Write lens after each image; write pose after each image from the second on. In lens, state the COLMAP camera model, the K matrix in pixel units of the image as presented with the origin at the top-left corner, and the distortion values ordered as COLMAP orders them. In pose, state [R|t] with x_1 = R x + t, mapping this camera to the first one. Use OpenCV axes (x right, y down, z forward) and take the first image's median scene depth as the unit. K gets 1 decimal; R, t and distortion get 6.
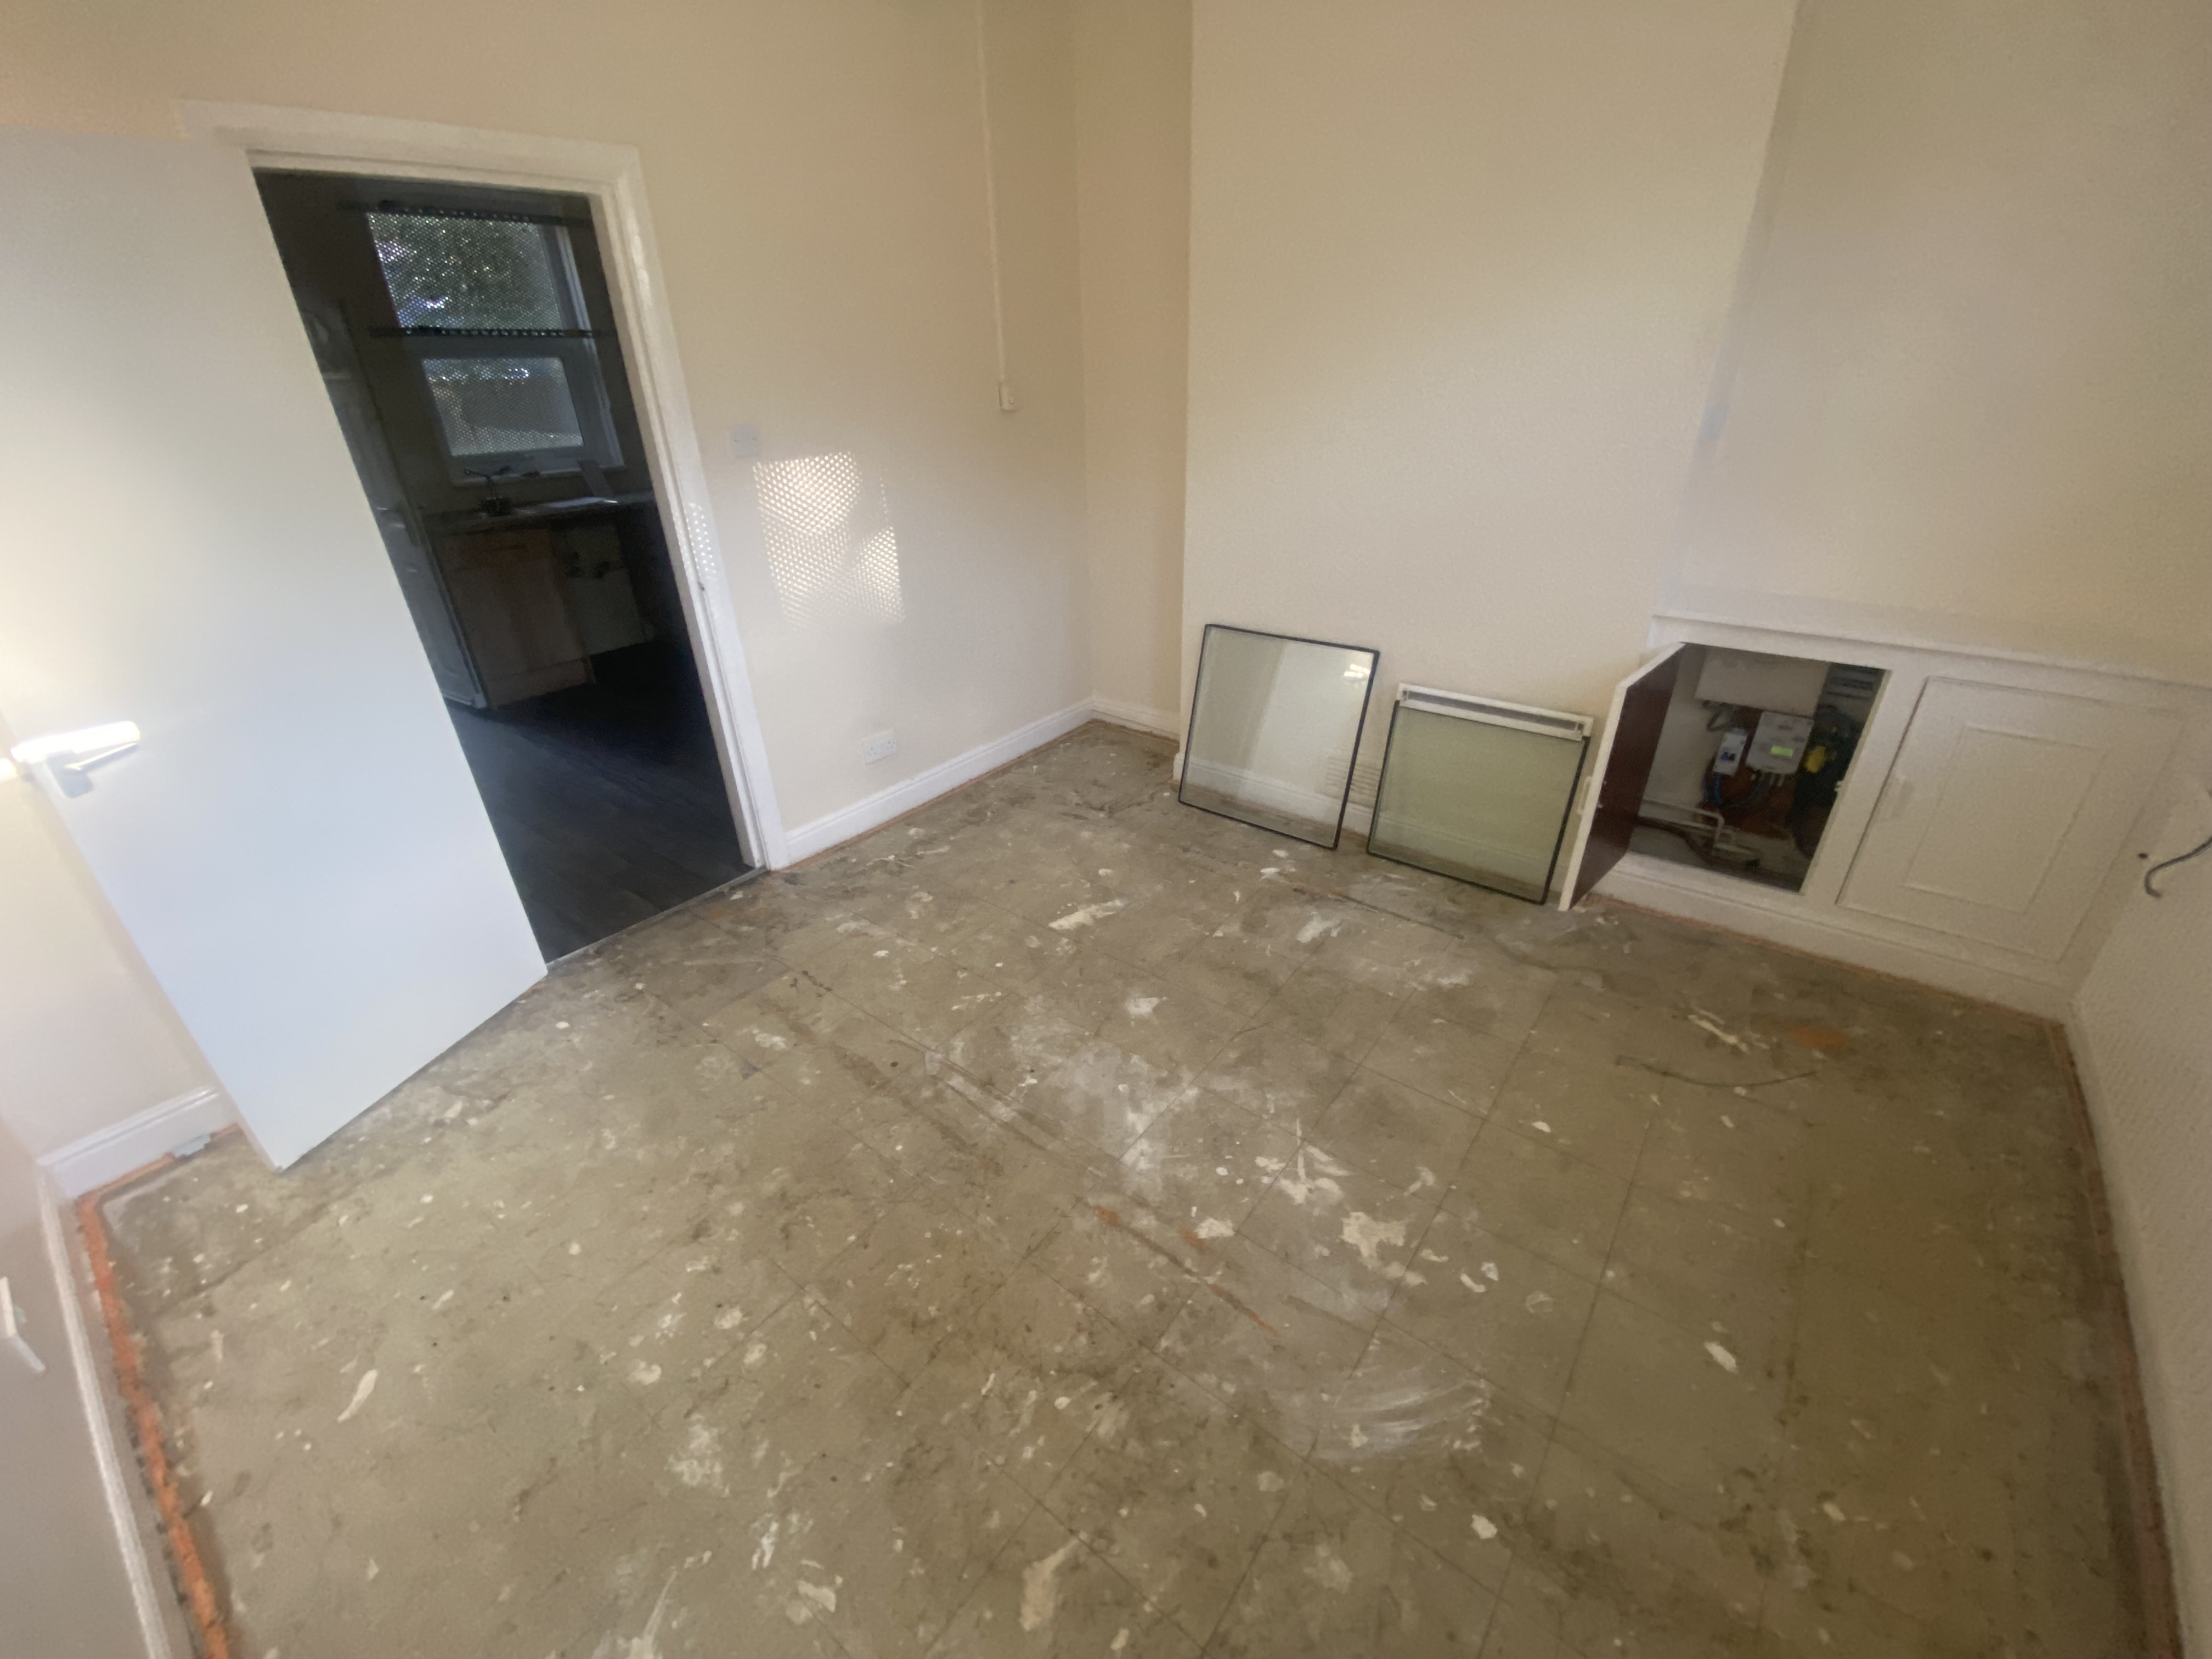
lens RADIAL K [[891.9, 0, 1116.5], [0, 891.9, 818.3], [0, 0, 1]] dist [0.001276, -0.005020]
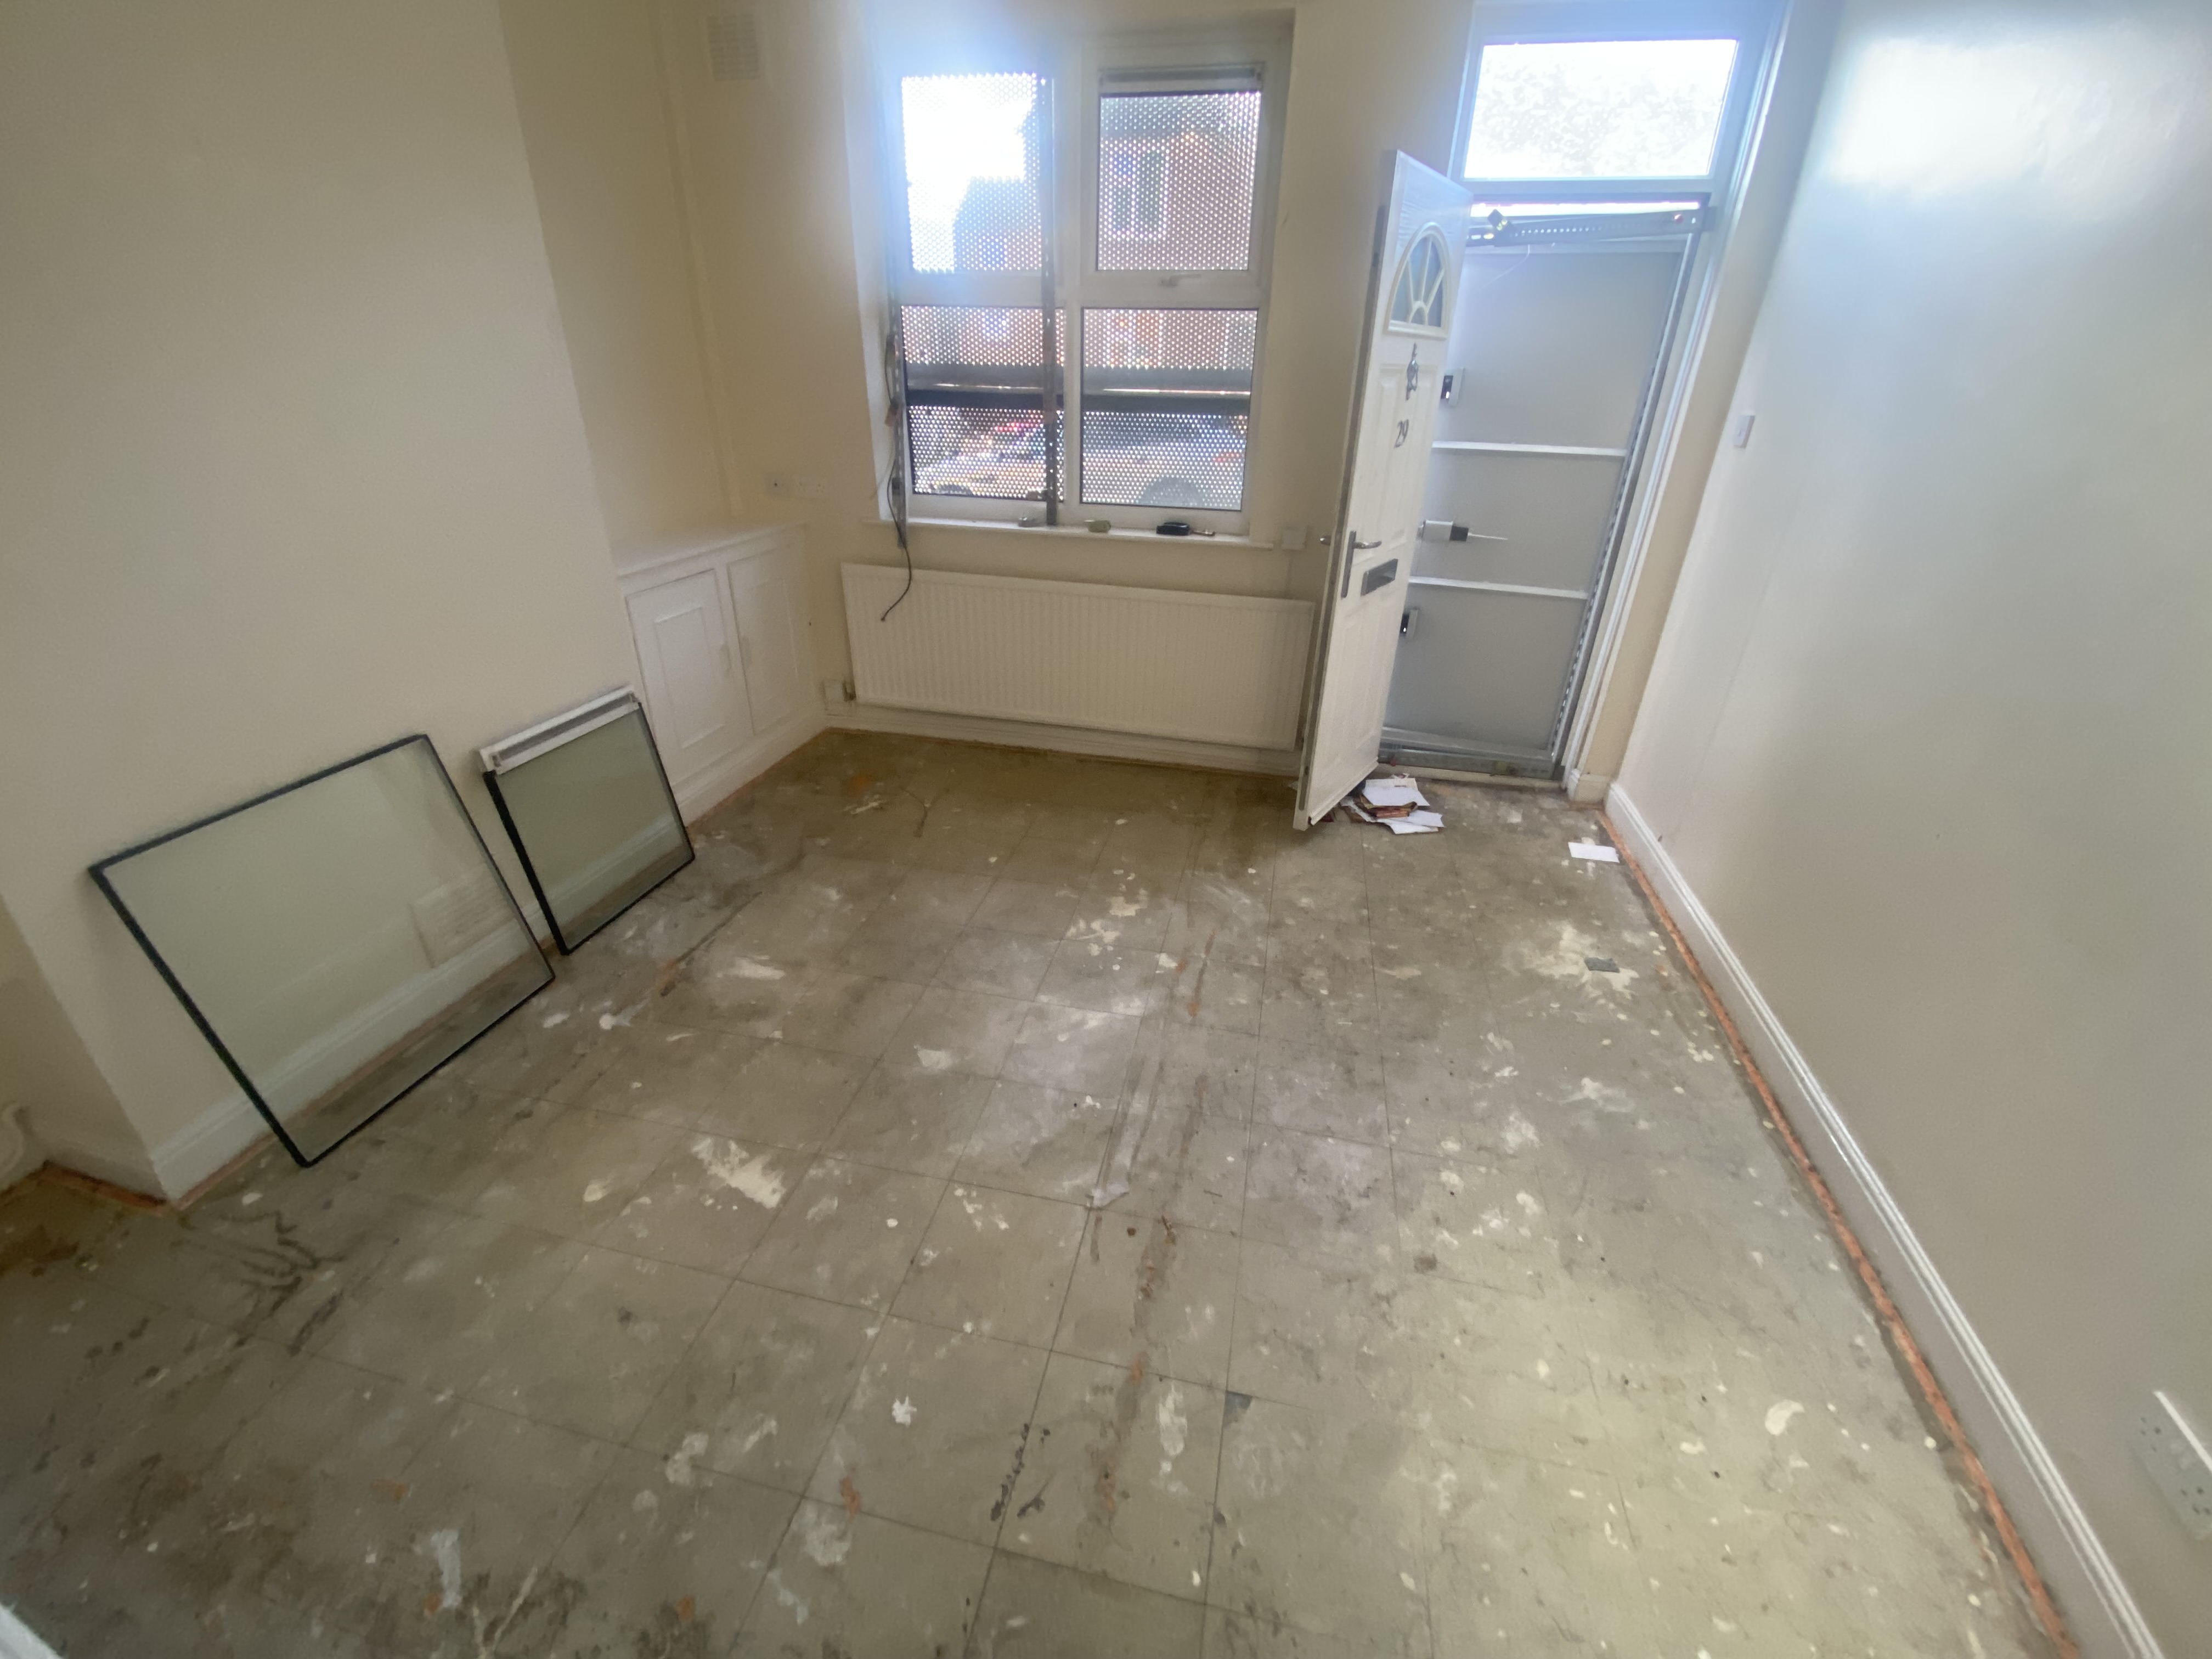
lens RADIAL K [[891.9, 0, 1111.2], [0, 891.9, 828.4], [0, 0, 1]] dist [0.001276, -0.005020]
pose [[-0.429213, -0.397990, 0.810790, -0.755752], [0.397977, 0.722505, 0.565333, -0.432242], [-0.810796, 0.565324, -0.151718, 0.972498]]
